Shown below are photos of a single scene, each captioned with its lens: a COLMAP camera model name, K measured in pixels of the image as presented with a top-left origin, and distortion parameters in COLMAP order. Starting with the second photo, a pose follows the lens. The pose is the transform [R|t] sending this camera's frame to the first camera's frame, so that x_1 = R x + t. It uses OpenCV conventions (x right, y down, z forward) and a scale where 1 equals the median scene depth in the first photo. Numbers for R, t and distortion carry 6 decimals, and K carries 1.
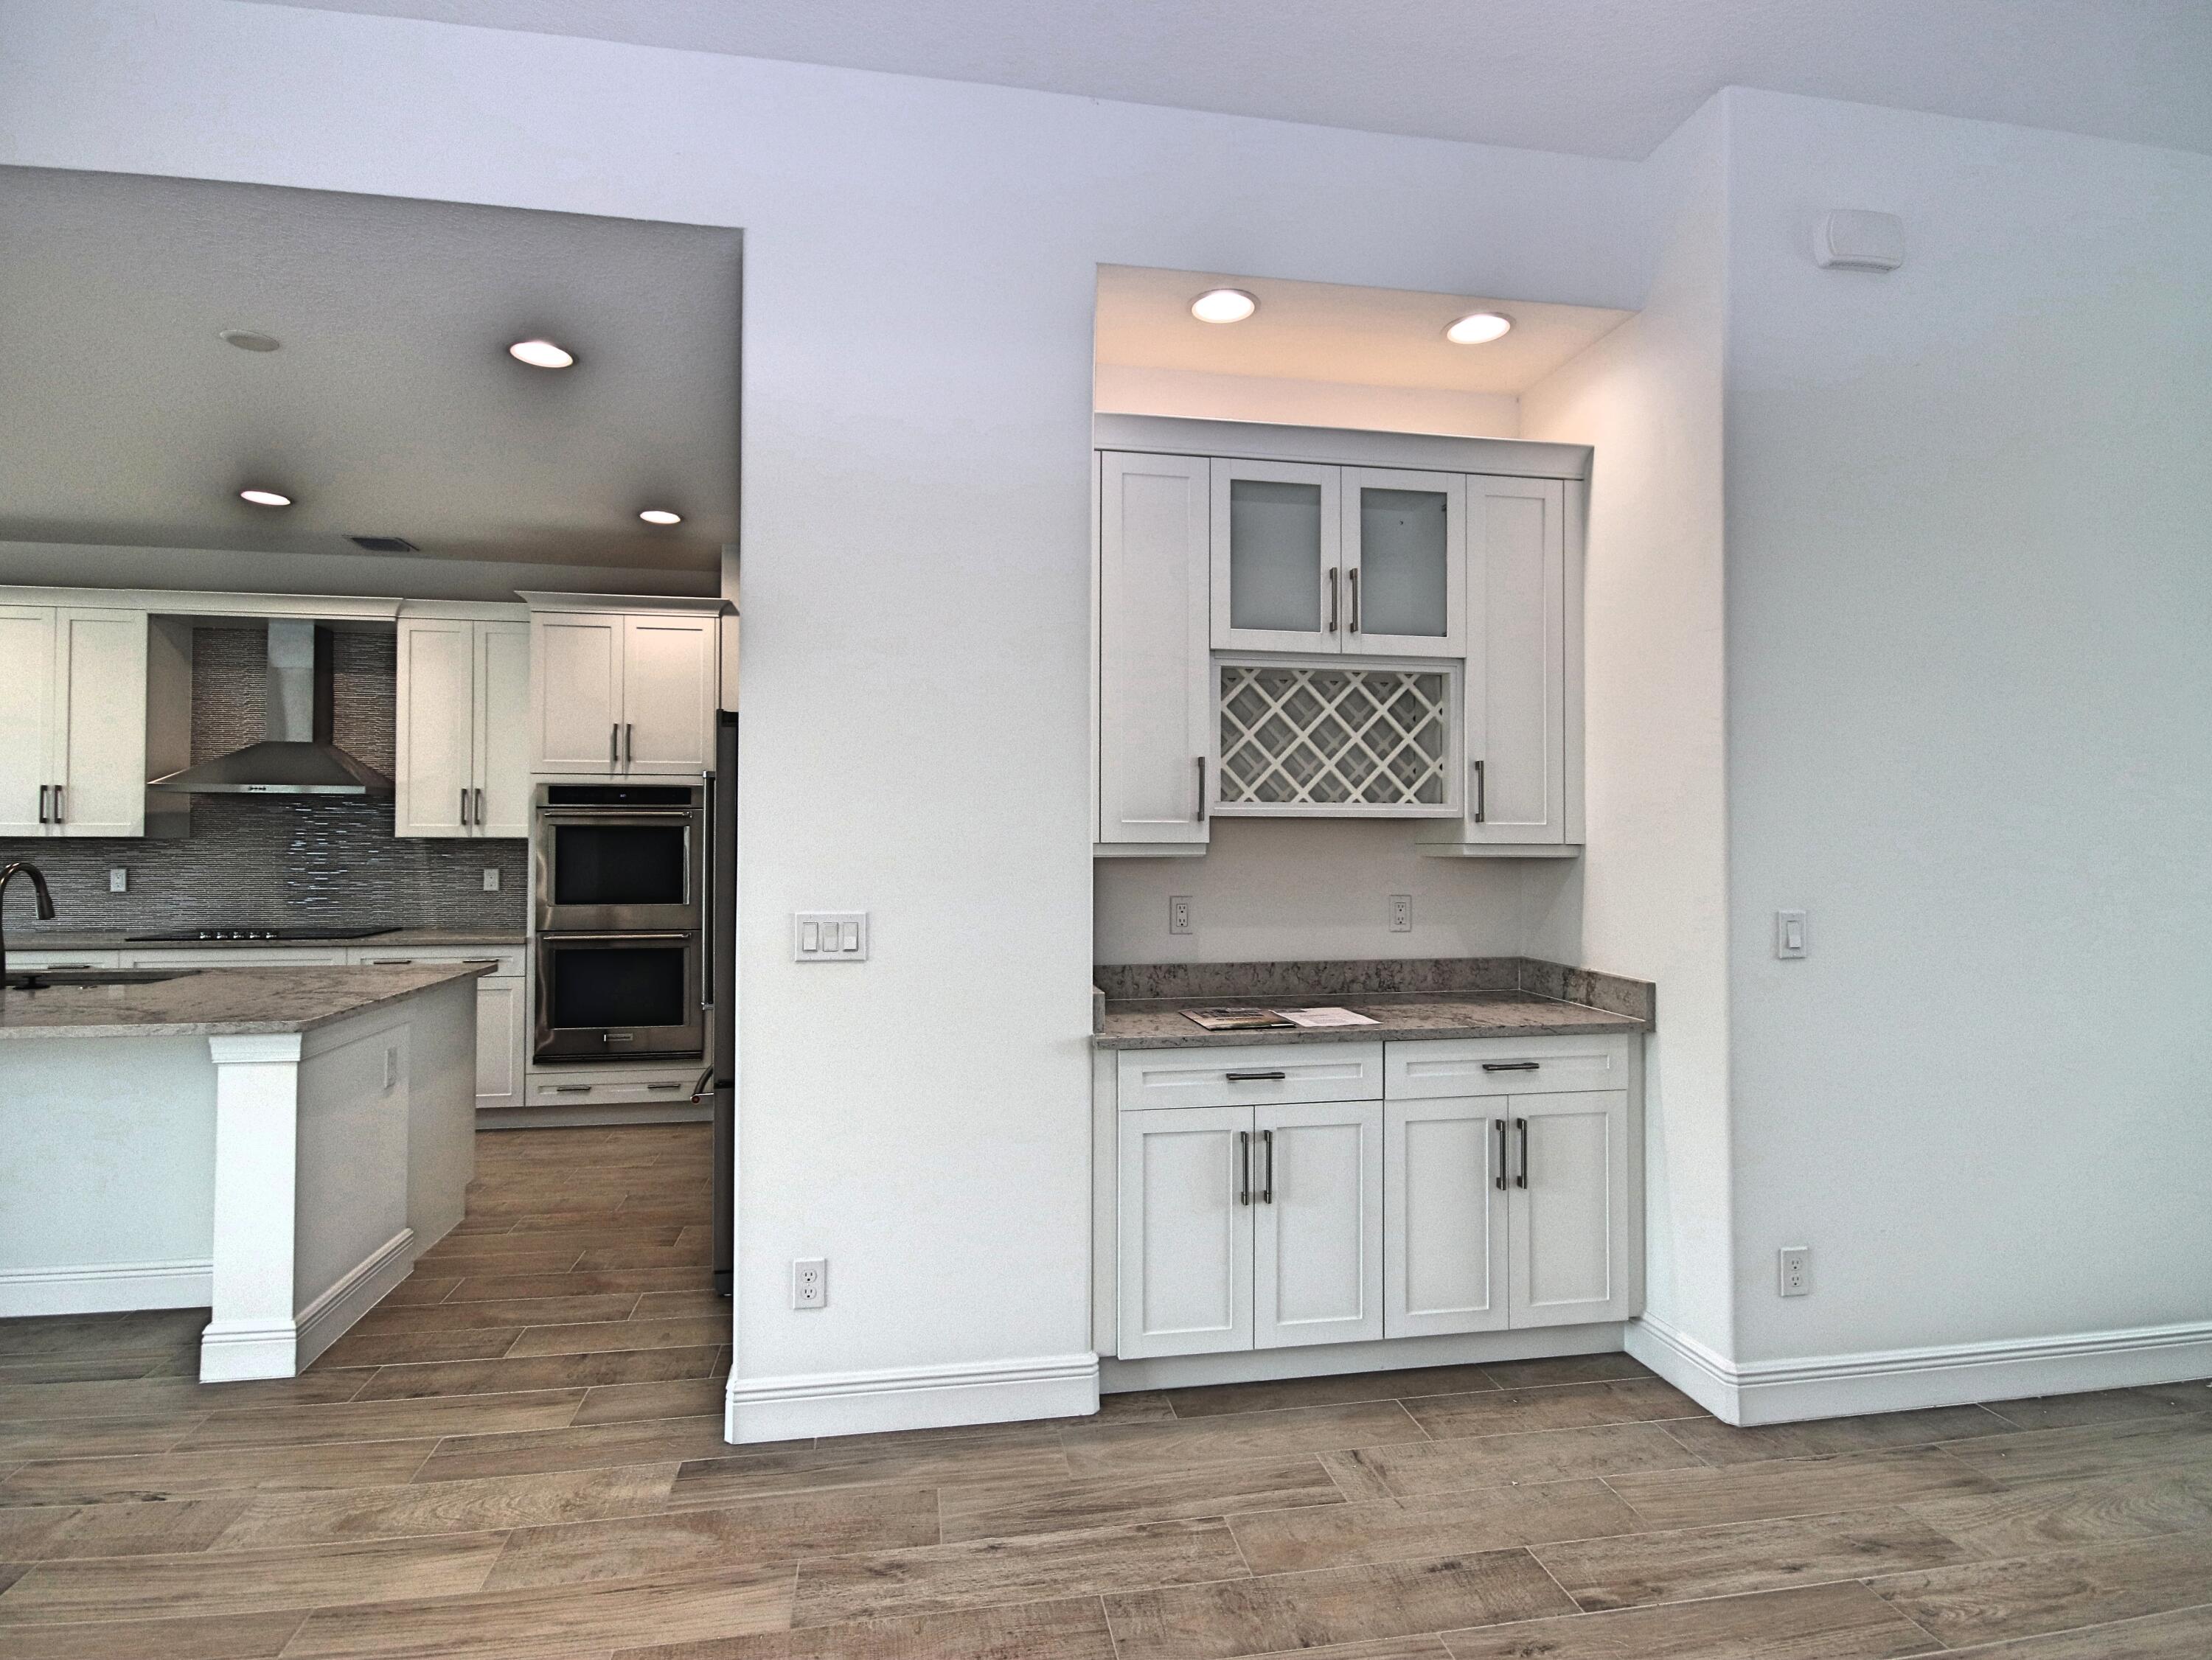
lens RADIAL K [[1158.8, 0, 1134.0], [0, 1158.8, 817.7], [0, 0, 1]] dist [0.012824, -0.012909]
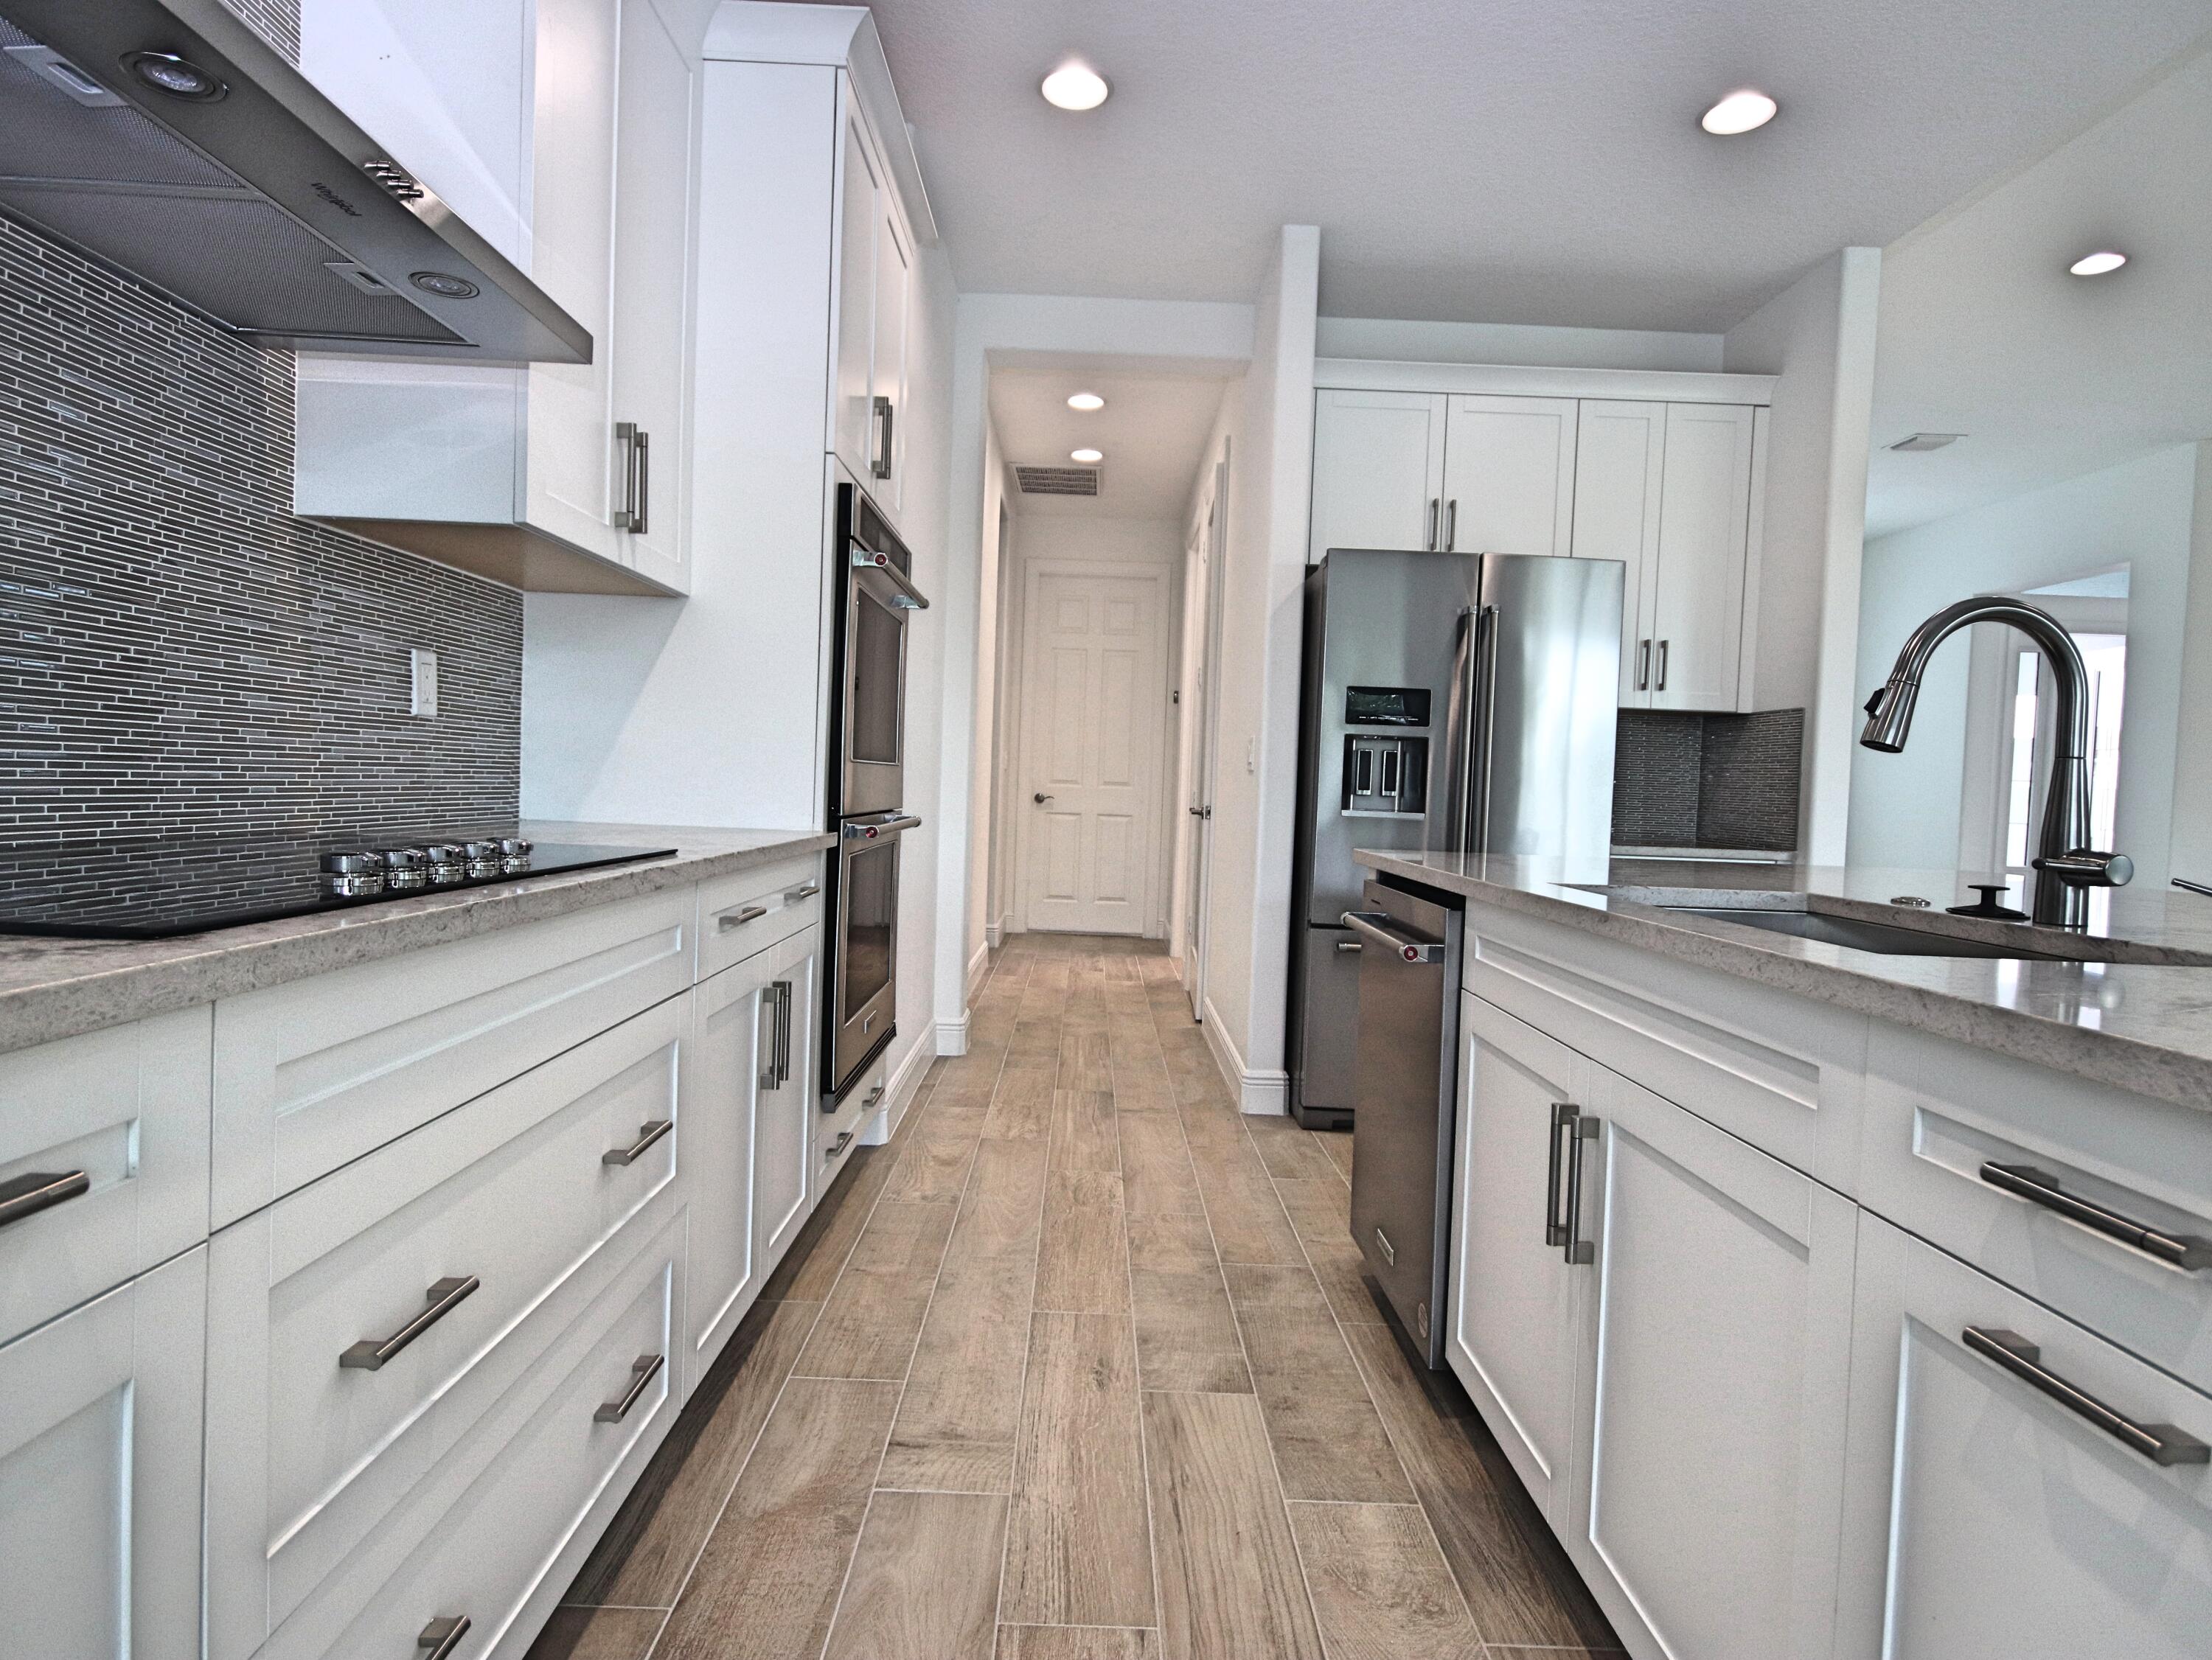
lens RADIAL K [[1158.8, 0, 1110.1], [0, 1158.8, 830.2], [0, 0, 1]] dist [0.012824, -0.012909]
pose [[0.171750, -0.036329, 0.984470, -0.903925], [-0.057081, 0.997274, 0.046760, 0.073003], [-0.983485, -0.064226, 0.169208, 0.794091]]
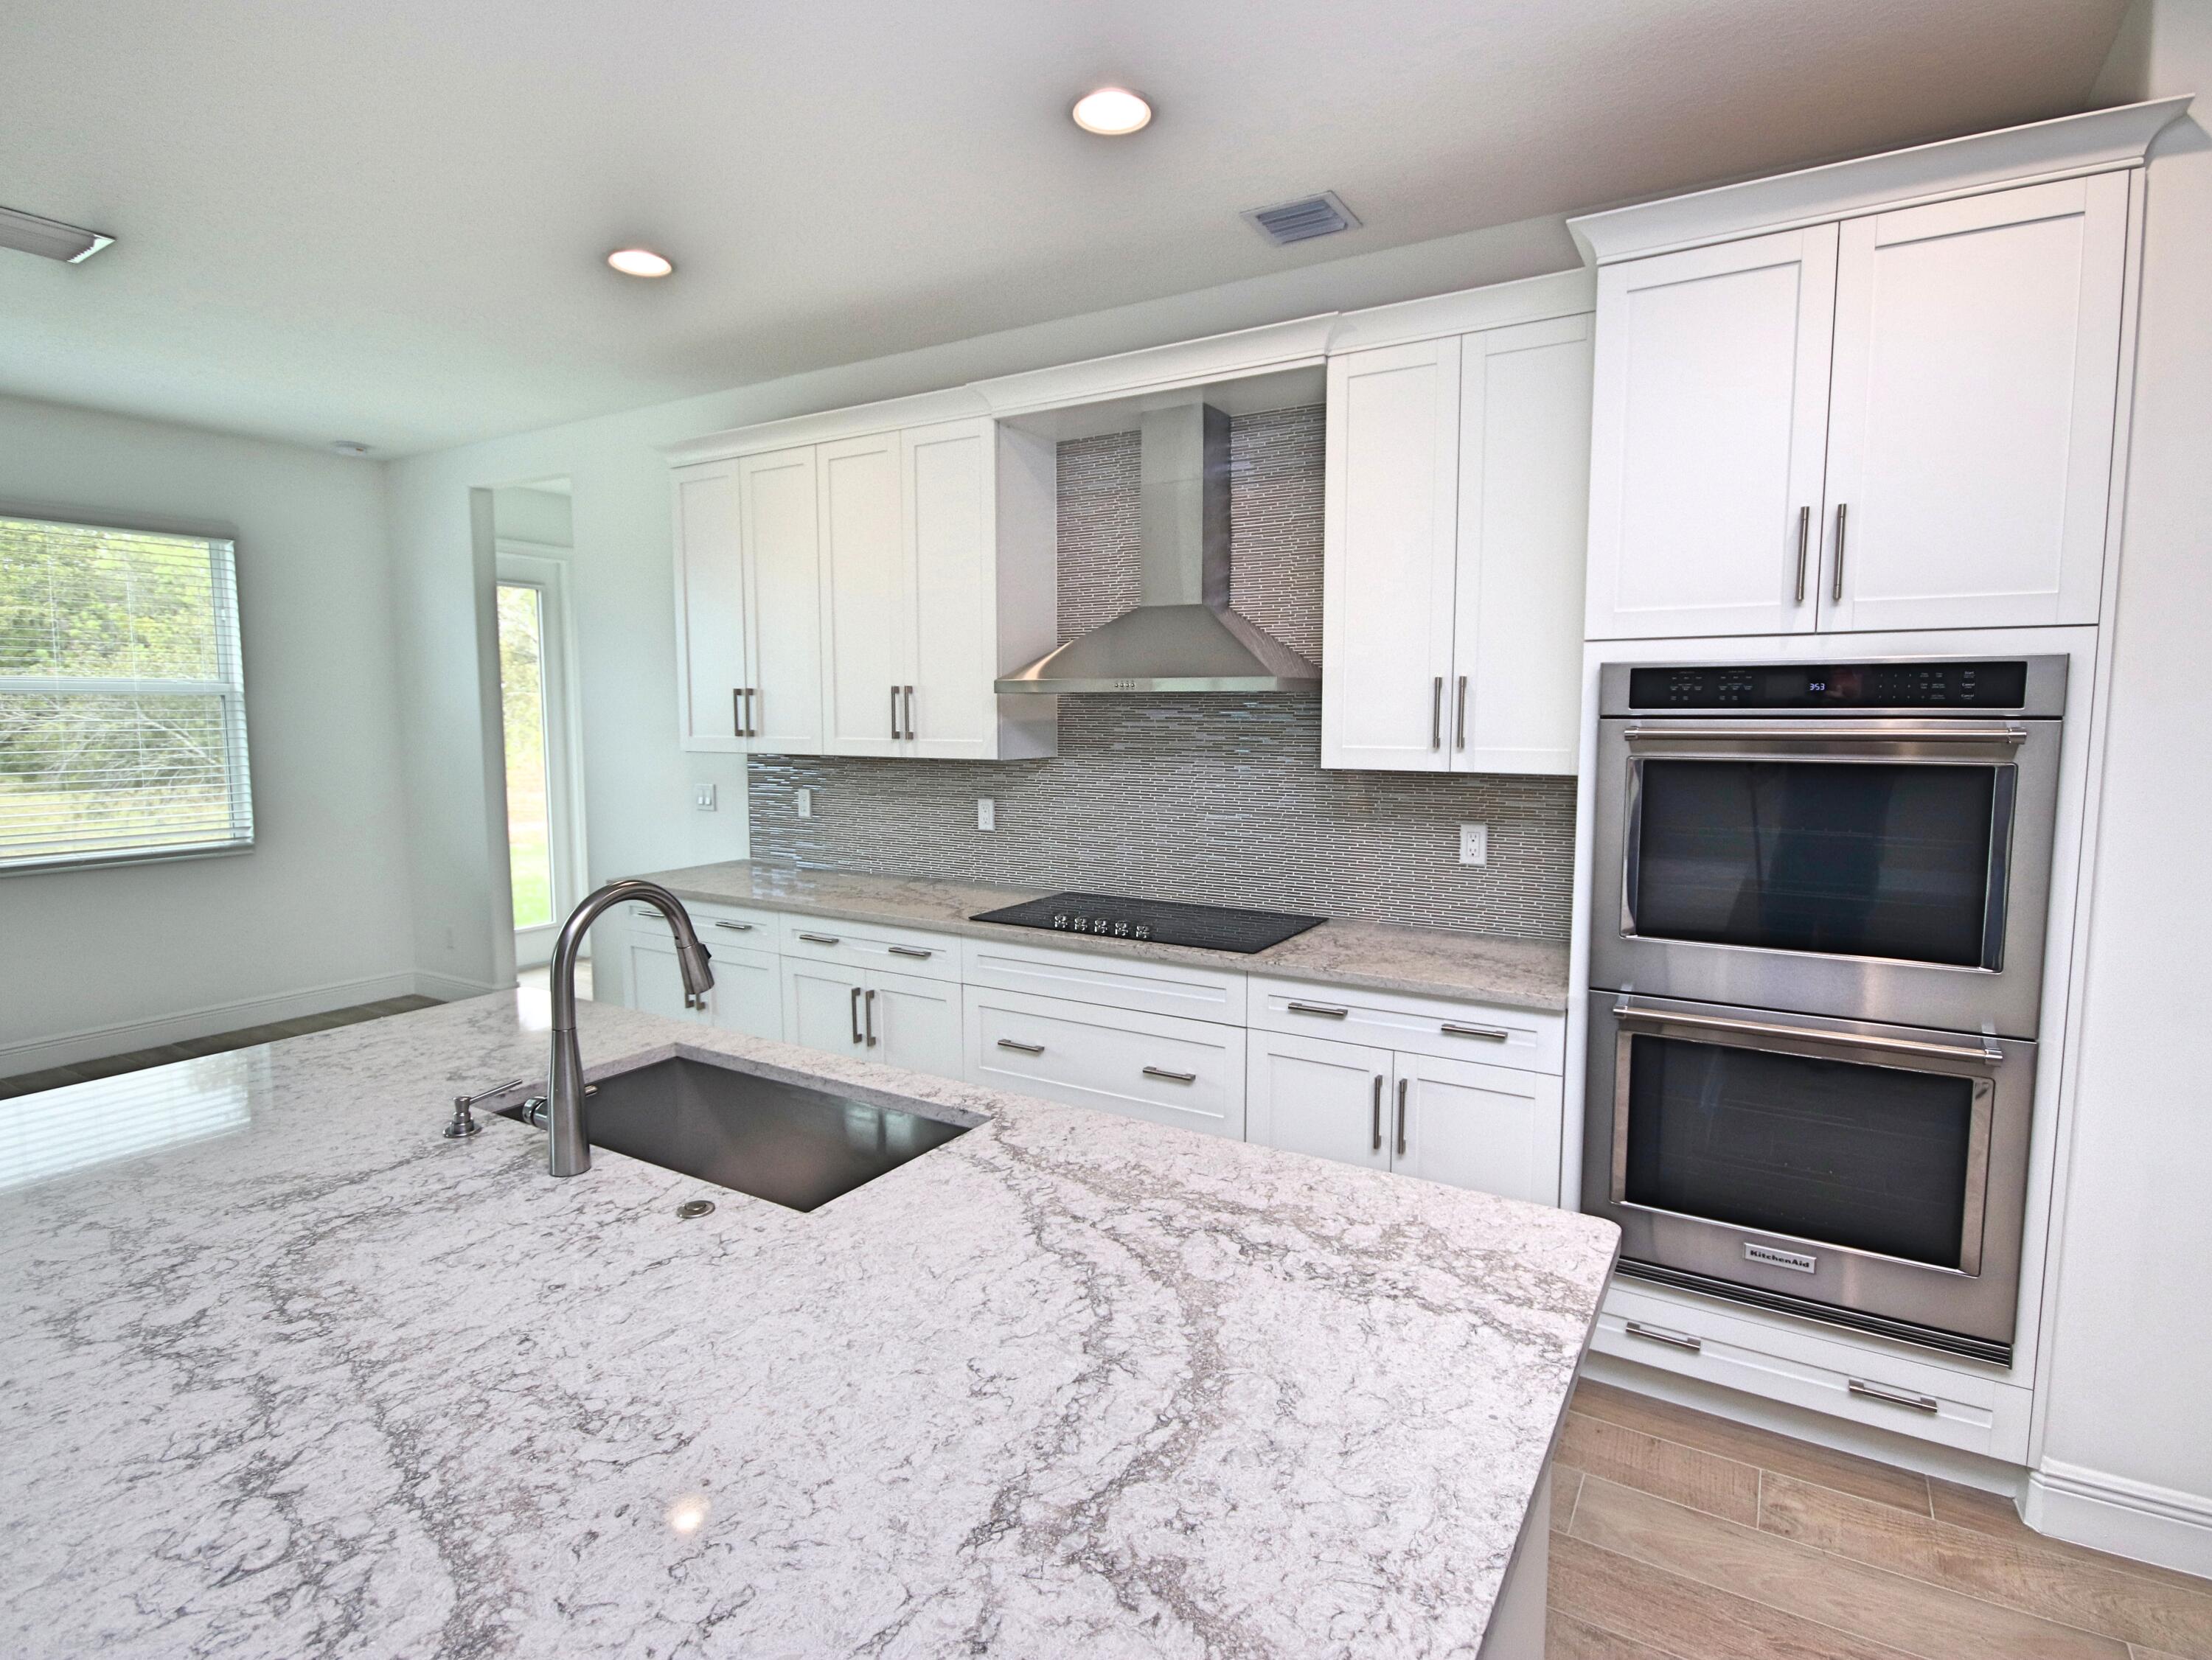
lens RADIAL K [[1158.8, 0, 1084.3], [0, 1158.8, 823.8], [0, 0, 1]] dist [0.012824, -0.012909]
pose [[0.734907, 0.064606, -0.675084, -0.343588], [0.017366, 0.993333, 0.113968, -0.021708], [0.677946, -0.095479, 0.728885, 0.518026]]
